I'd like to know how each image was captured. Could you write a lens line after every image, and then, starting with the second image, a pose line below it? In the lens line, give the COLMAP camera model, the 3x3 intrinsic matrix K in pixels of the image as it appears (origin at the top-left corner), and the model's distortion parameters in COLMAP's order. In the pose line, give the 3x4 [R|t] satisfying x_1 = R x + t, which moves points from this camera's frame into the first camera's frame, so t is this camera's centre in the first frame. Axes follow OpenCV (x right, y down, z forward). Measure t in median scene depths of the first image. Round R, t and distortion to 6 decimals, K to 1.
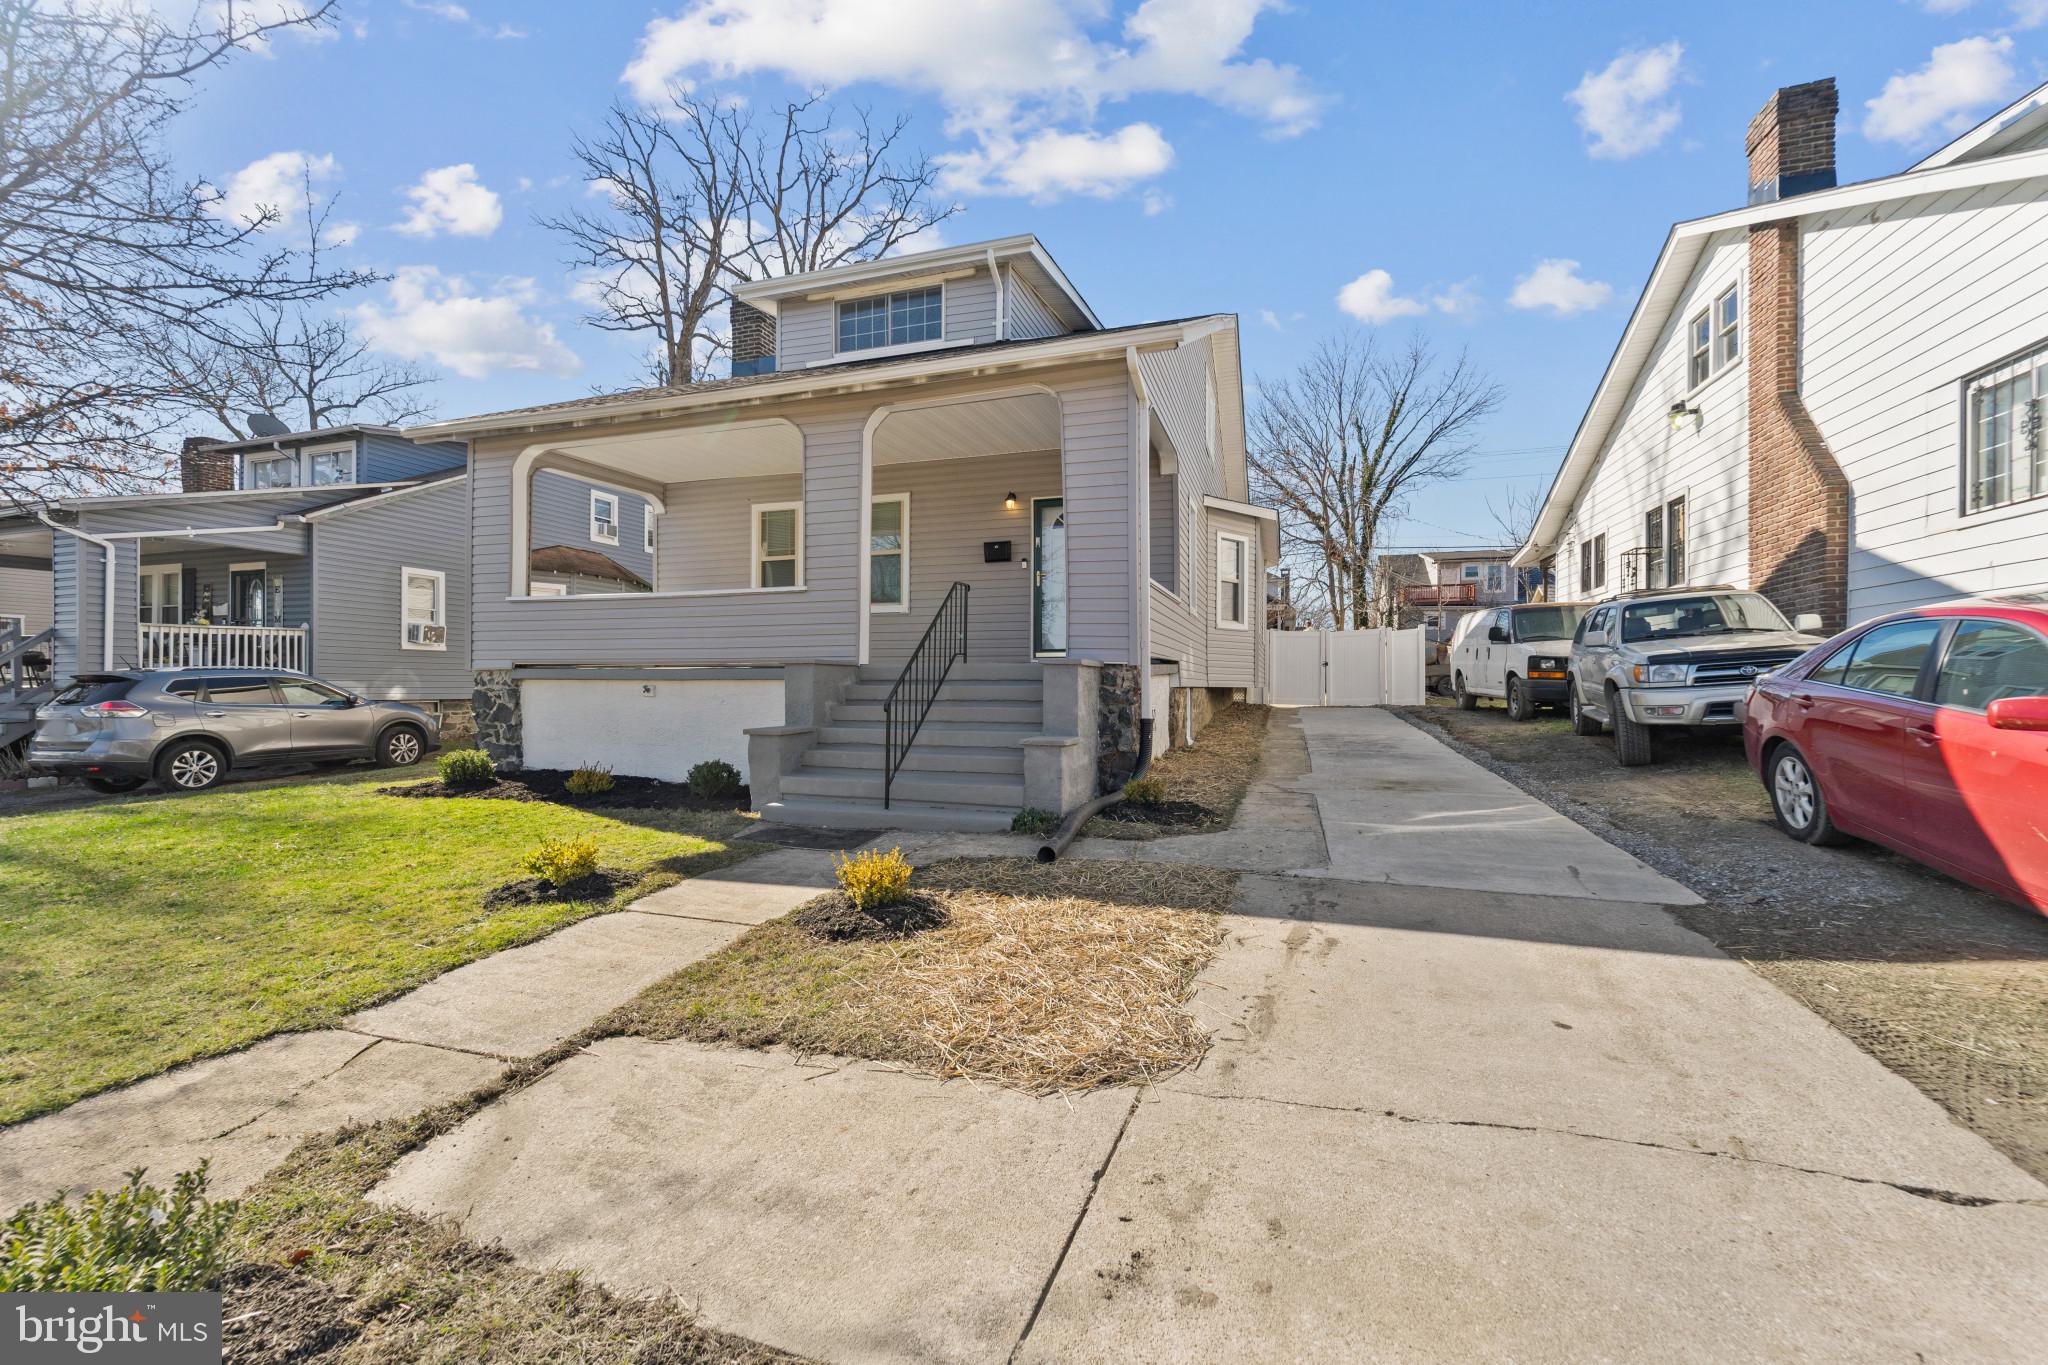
lens RADIAL K [[852.7, 0, 1054.9], [0, 852.7, 673.7], [0, 0, 1]] dist [-0.001200, 0.000392]
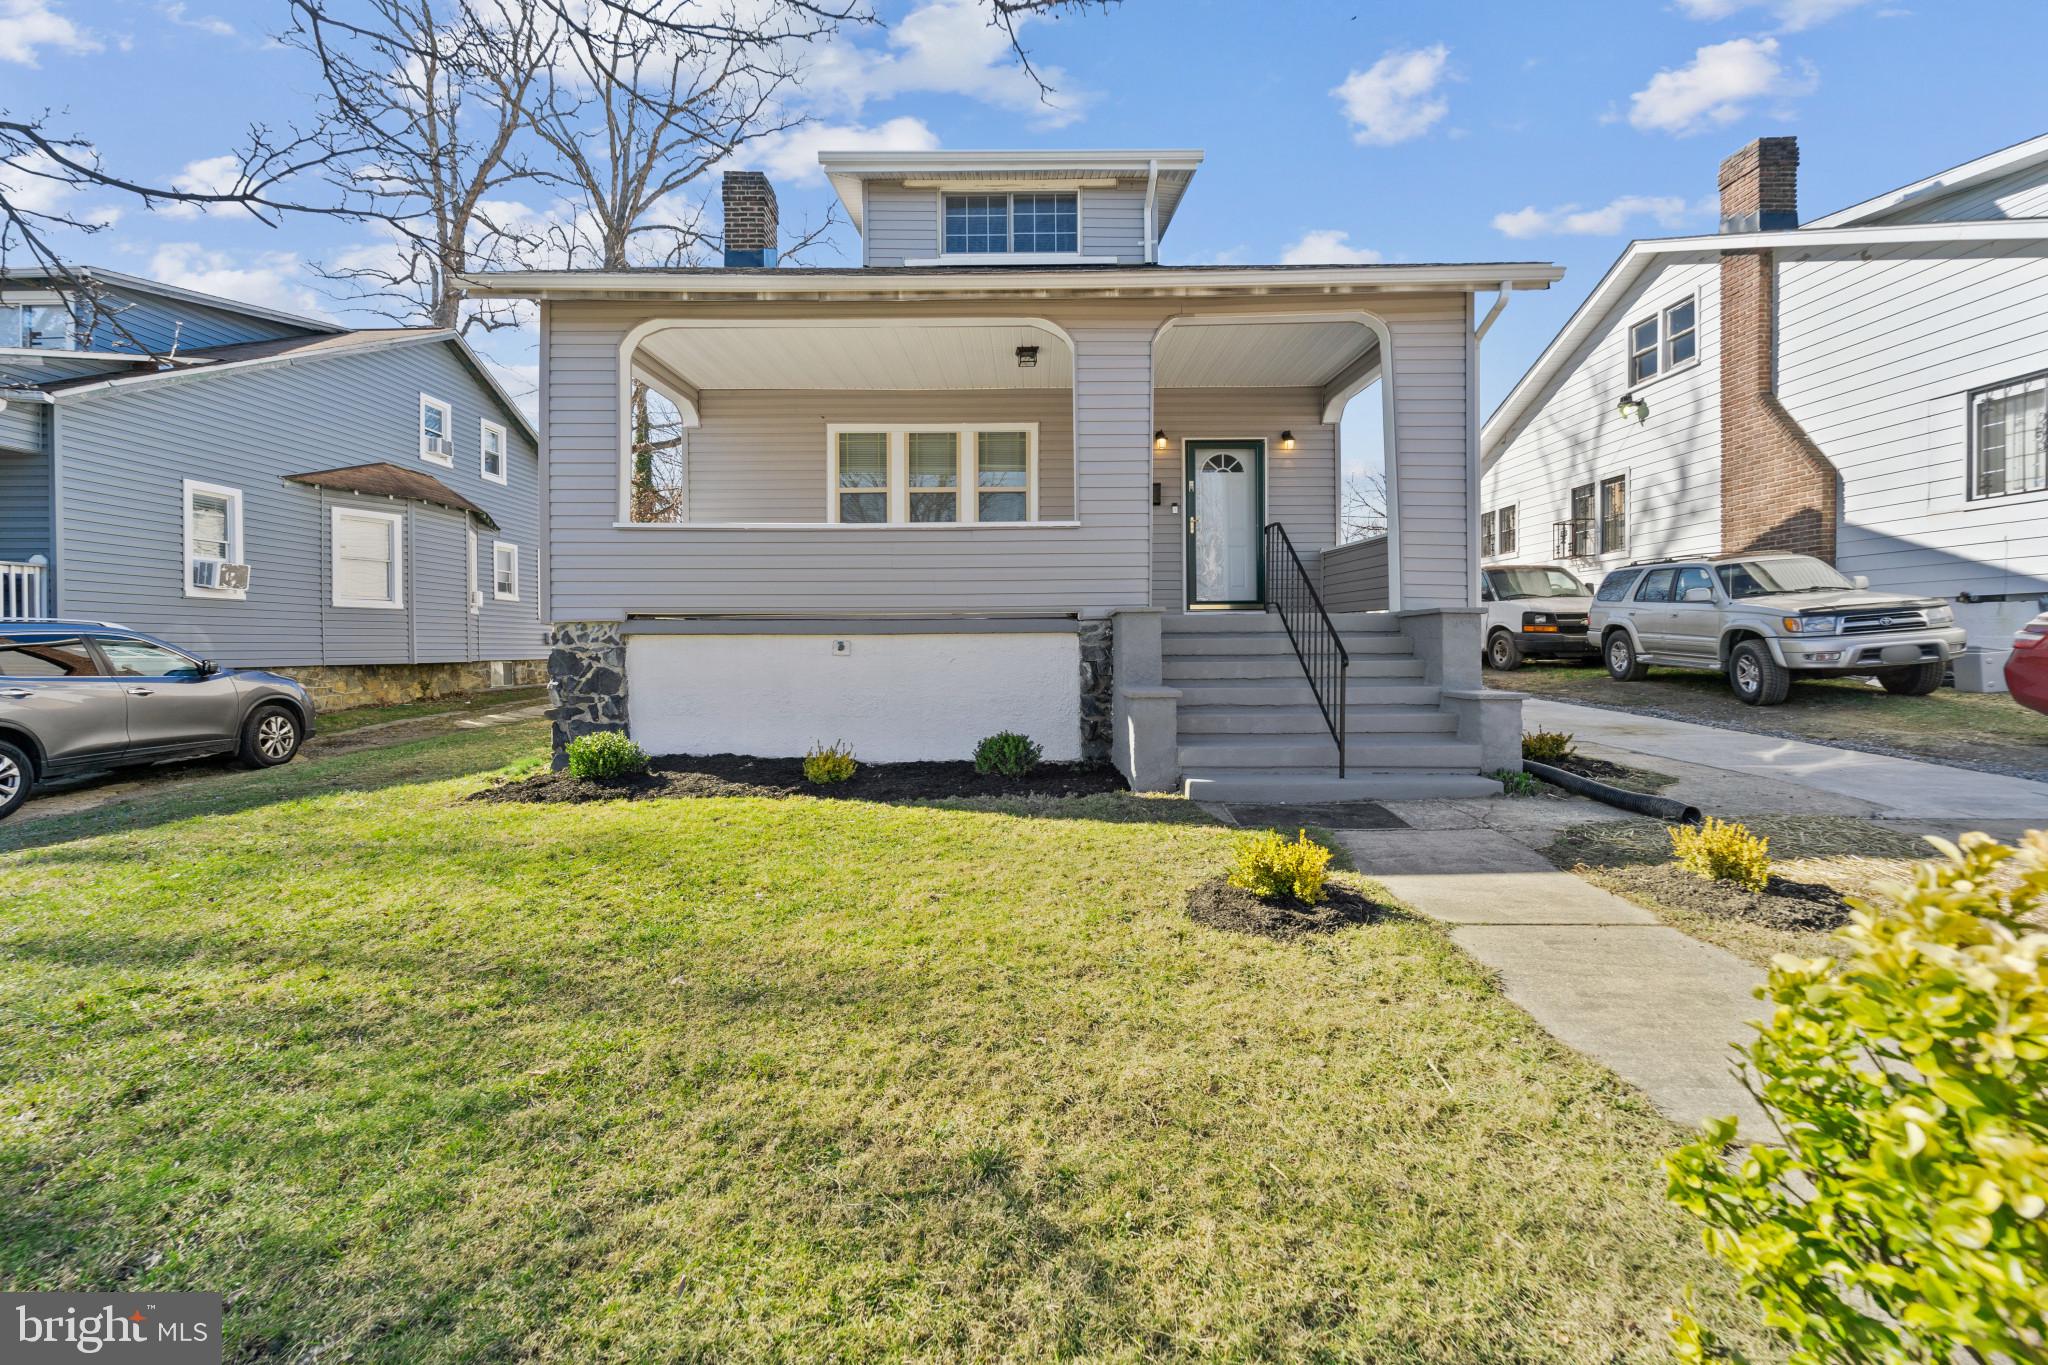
lens RADIAL K [[852.7, 0, 991.7], [0, 852.7, 640.9], [0, 0, 1]] dist [-0.001200, 0.000392]
pose [[0.949680, -0.005472, 0.313175, -0.517414], [0.003321, 0.999967, 0.007401, 0.007094], [-0.313206, -0.005988, 0.949666, 0.183616]]
